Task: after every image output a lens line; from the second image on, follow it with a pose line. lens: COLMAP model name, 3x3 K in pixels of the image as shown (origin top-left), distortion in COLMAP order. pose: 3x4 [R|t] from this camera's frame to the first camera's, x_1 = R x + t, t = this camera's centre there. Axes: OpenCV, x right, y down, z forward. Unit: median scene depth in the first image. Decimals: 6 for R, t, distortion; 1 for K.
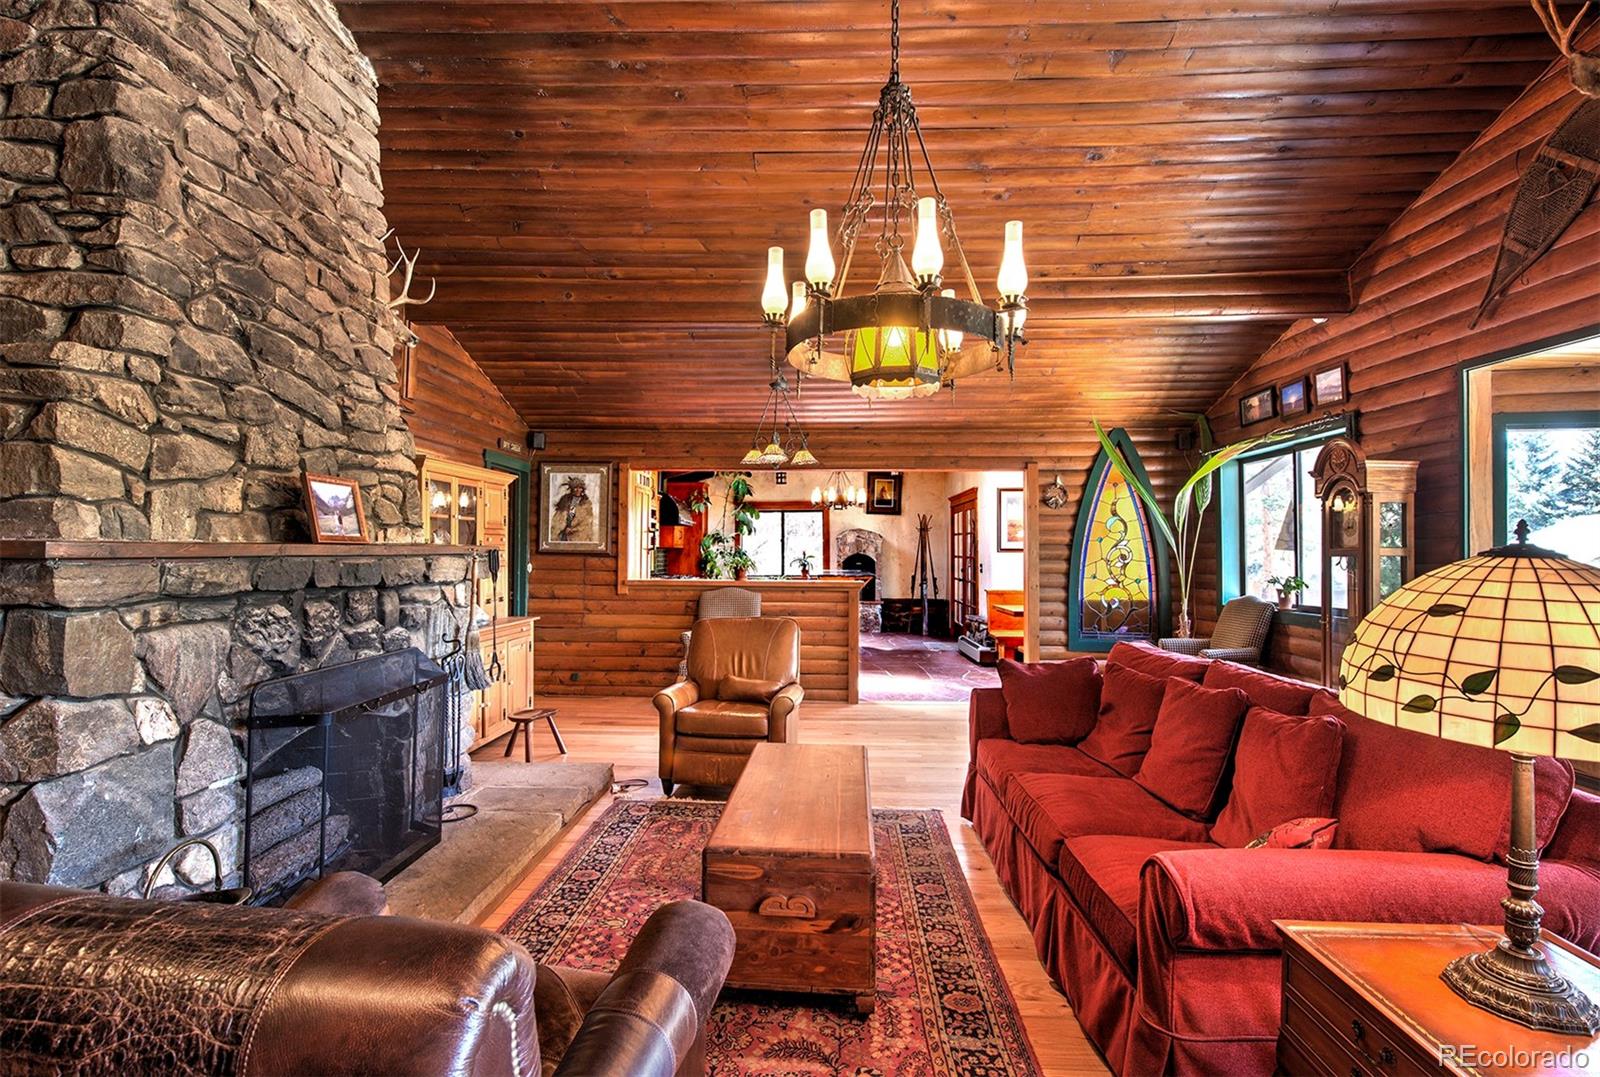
lens RADIAL K [[746.4, 0, 794.9], [0, 746.4, 544.0], [0, 0, 1]] dist [0.005916, -0.000504]
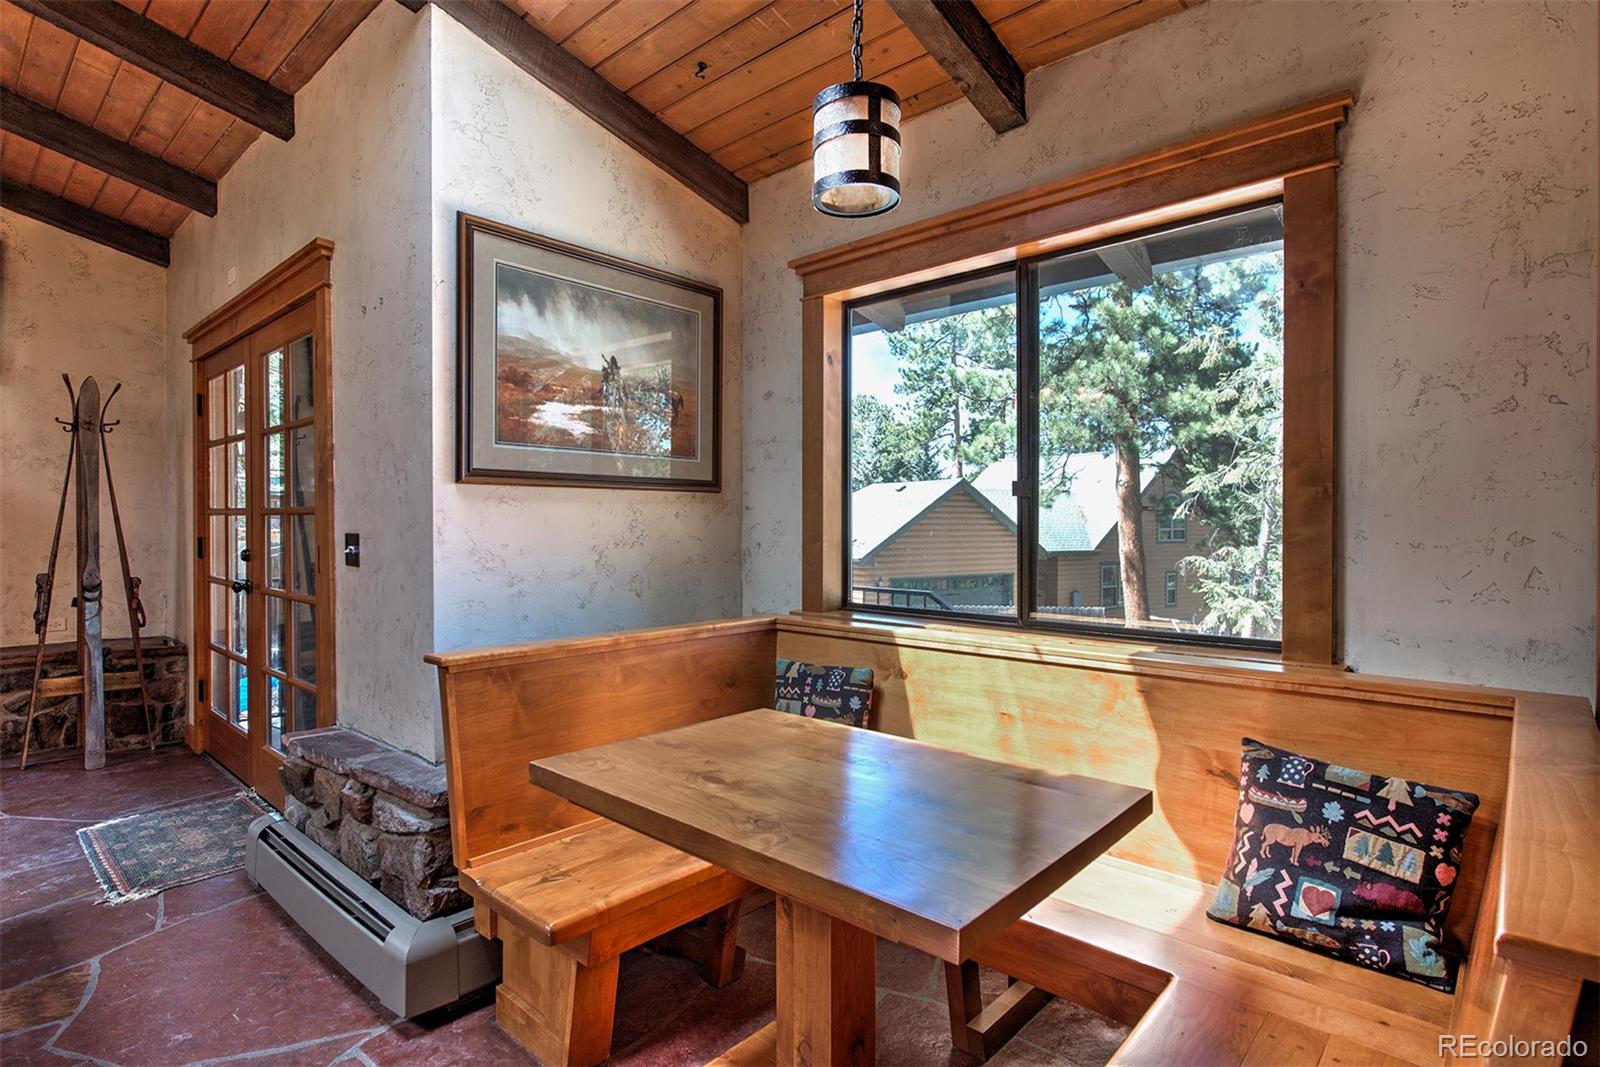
lens RADIAL K [[807.4, 0, 800.0], [0, 807.4, 530.0], [0, 0, 1]] dist [0.000215, 0.000076]
pose [[0.644476, -0.012302, 0.764526, 0.107224], [-0.008035, 0.999706, 0.022860, 0.014503], [-0.764582, -0.020876, 0.644188, 0.557976]]
